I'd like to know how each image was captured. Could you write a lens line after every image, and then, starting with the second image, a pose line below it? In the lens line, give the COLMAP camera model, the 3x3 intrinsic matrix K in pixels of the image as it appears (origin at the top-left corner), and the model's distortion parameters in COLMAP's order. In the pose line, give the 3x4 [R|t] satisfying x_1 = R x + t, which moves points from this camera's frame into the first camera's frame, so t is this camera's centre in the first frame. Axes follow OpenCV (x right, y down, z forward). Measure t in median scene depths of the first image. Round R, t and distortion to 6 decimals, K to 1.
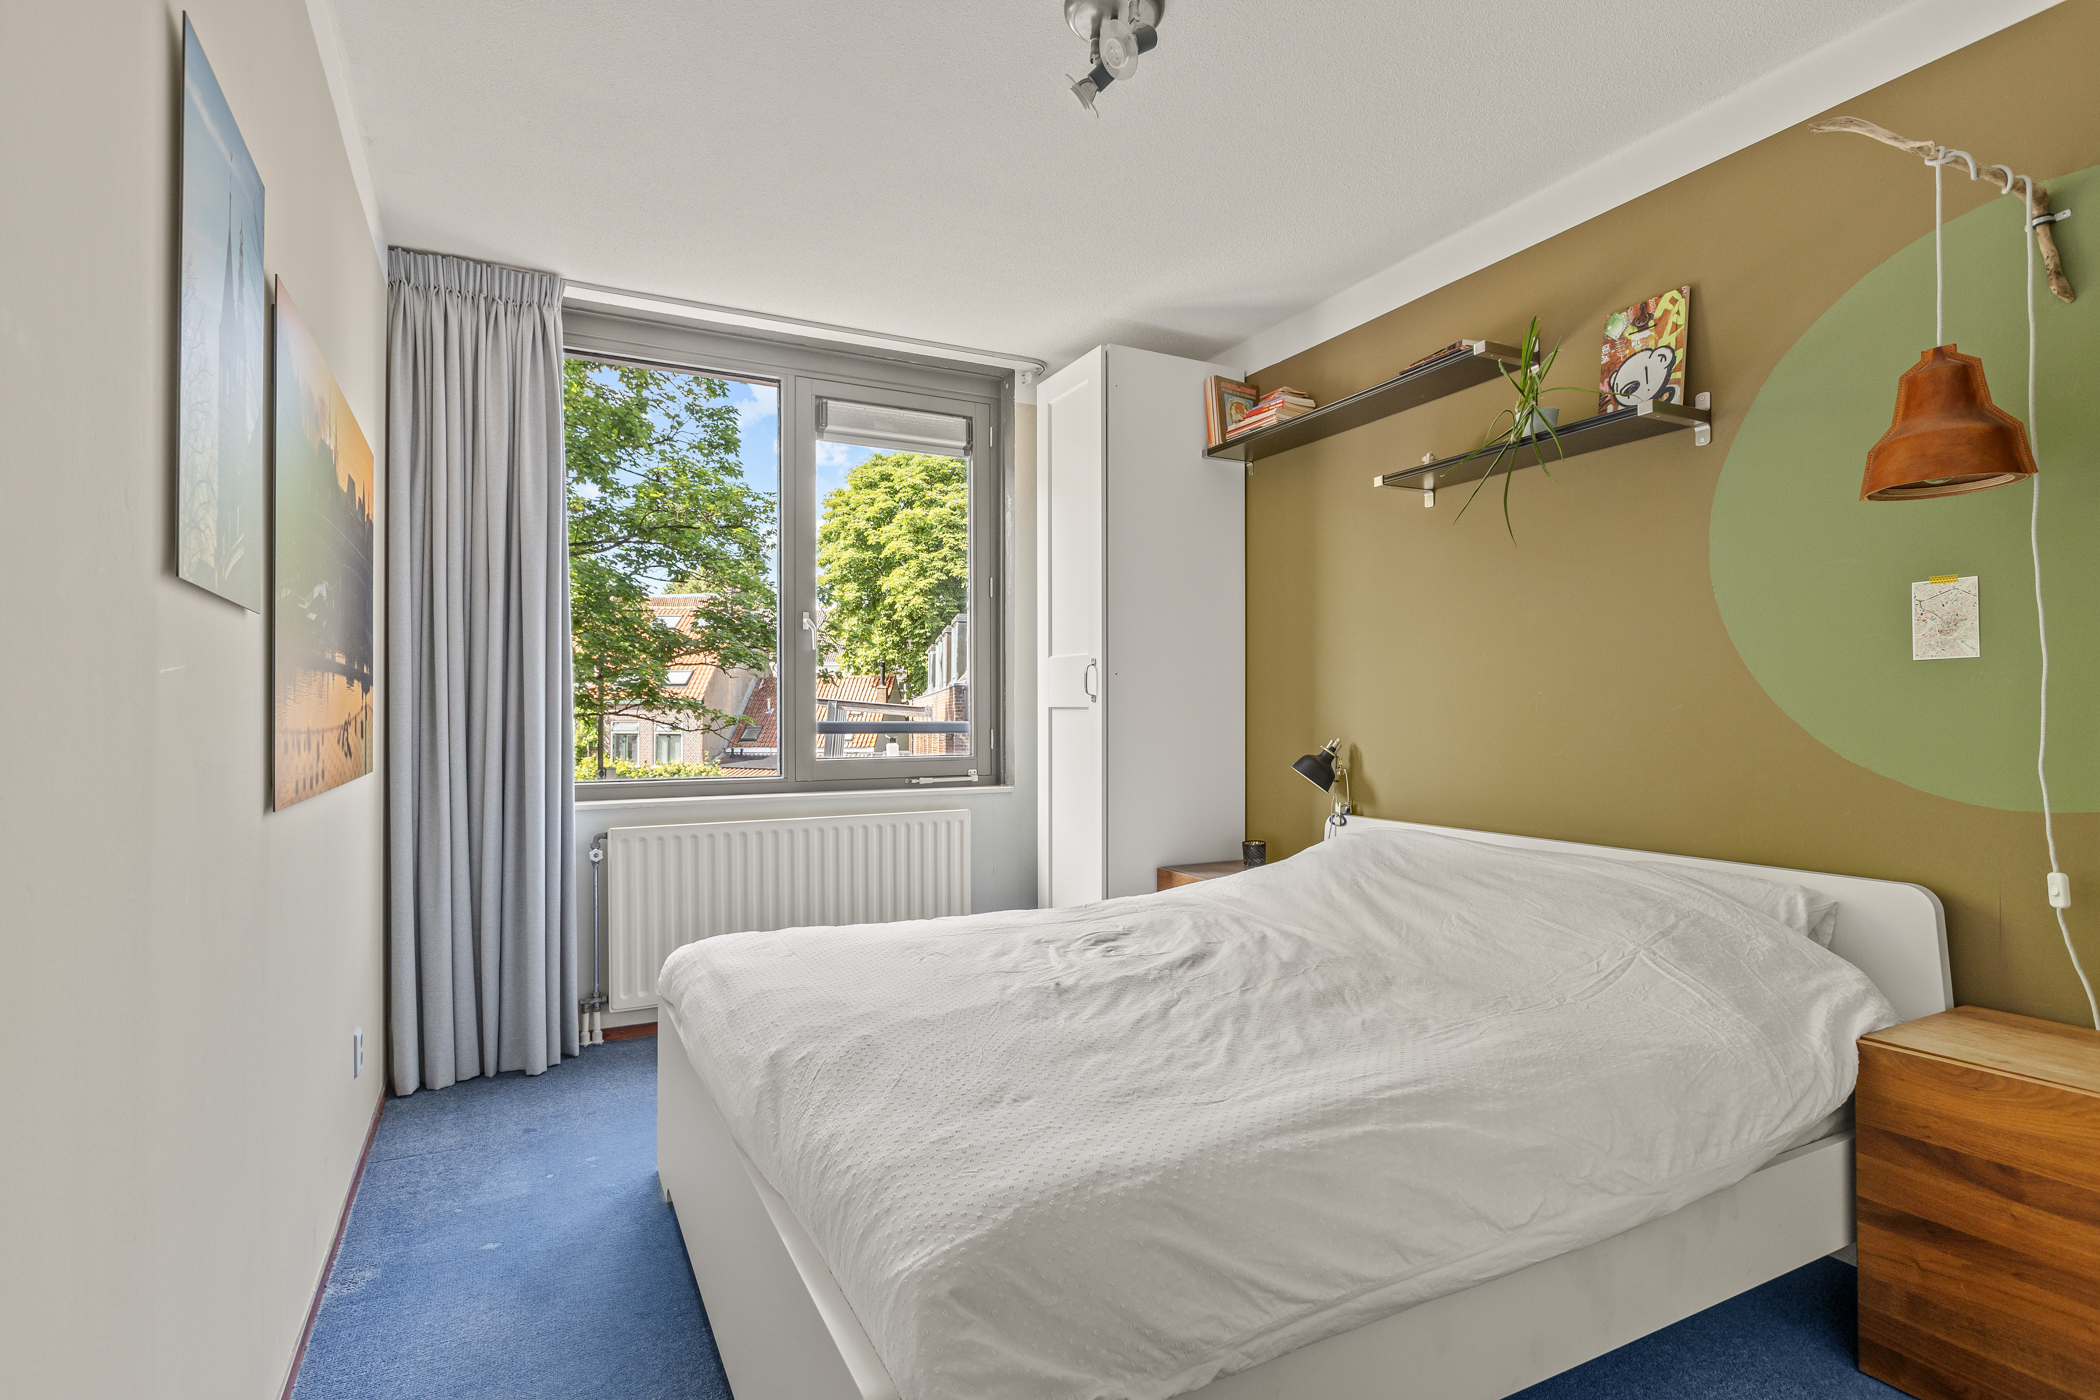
lens RADIAL K [[1036.8, 0, 1050.0], [0, 1036.8, 700.0], [0, 0, 1]] dist [0.000696, -0.000959]
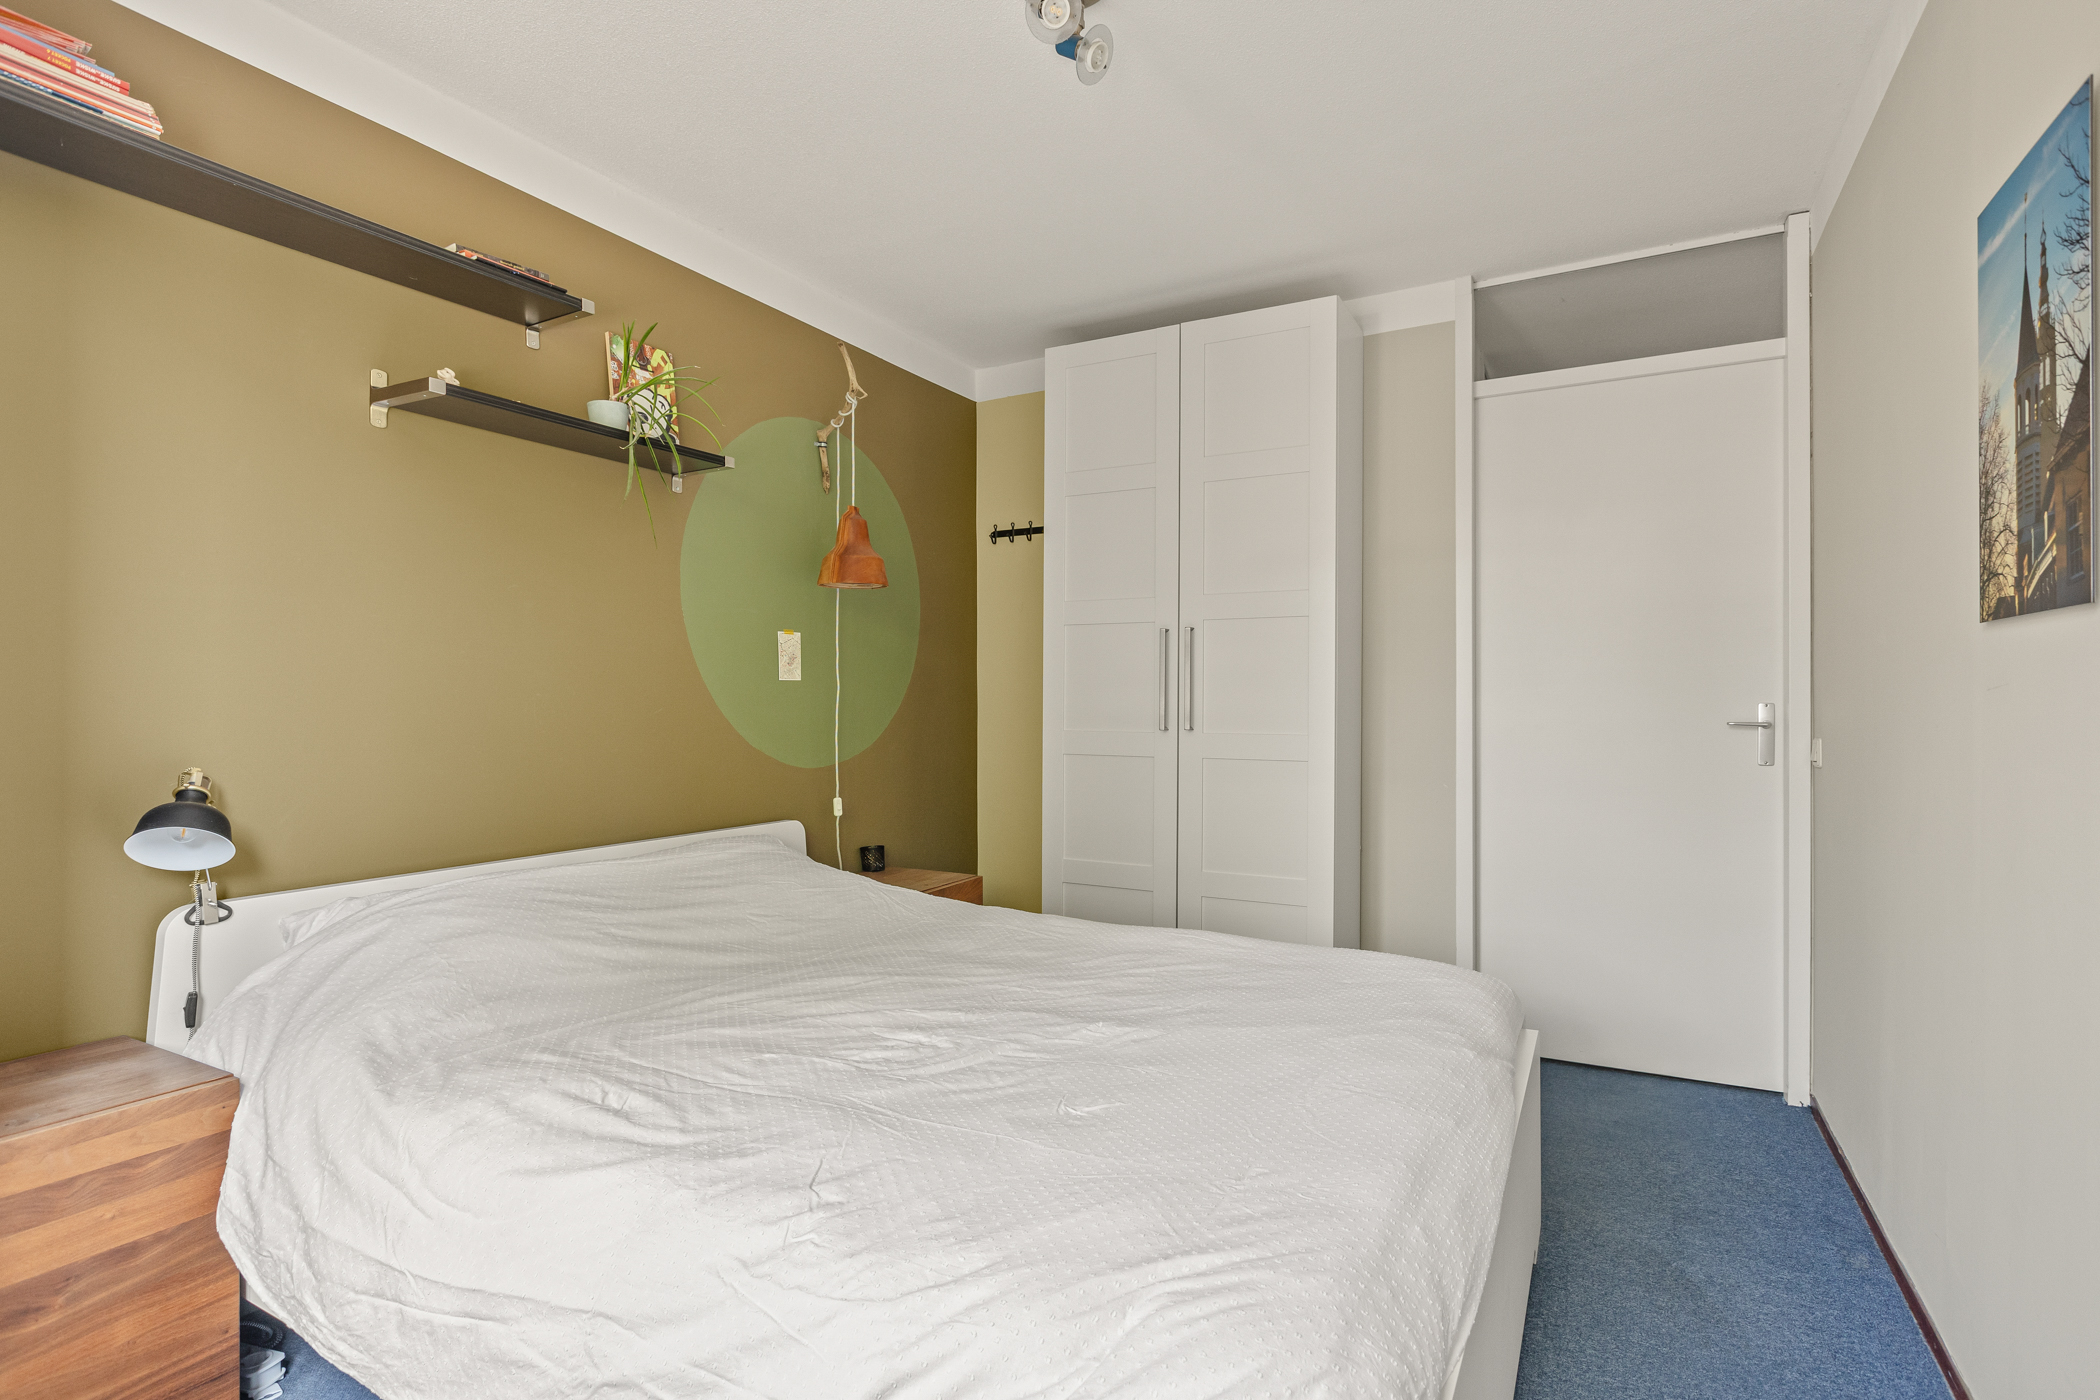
lens RADIAL K [[1036.8, 0, 1050.0], [0, 1036.8, 700.0], [0, 0, 1]] dist [0.000696, -0.000959]
pose [[-0.562120, 0.005934, 0.827034, -0.731468], [-0.004563, 0.999937, -0.010276, 0.006252], [-0.827043, -0.009550, -0.562057, 1.582519]]
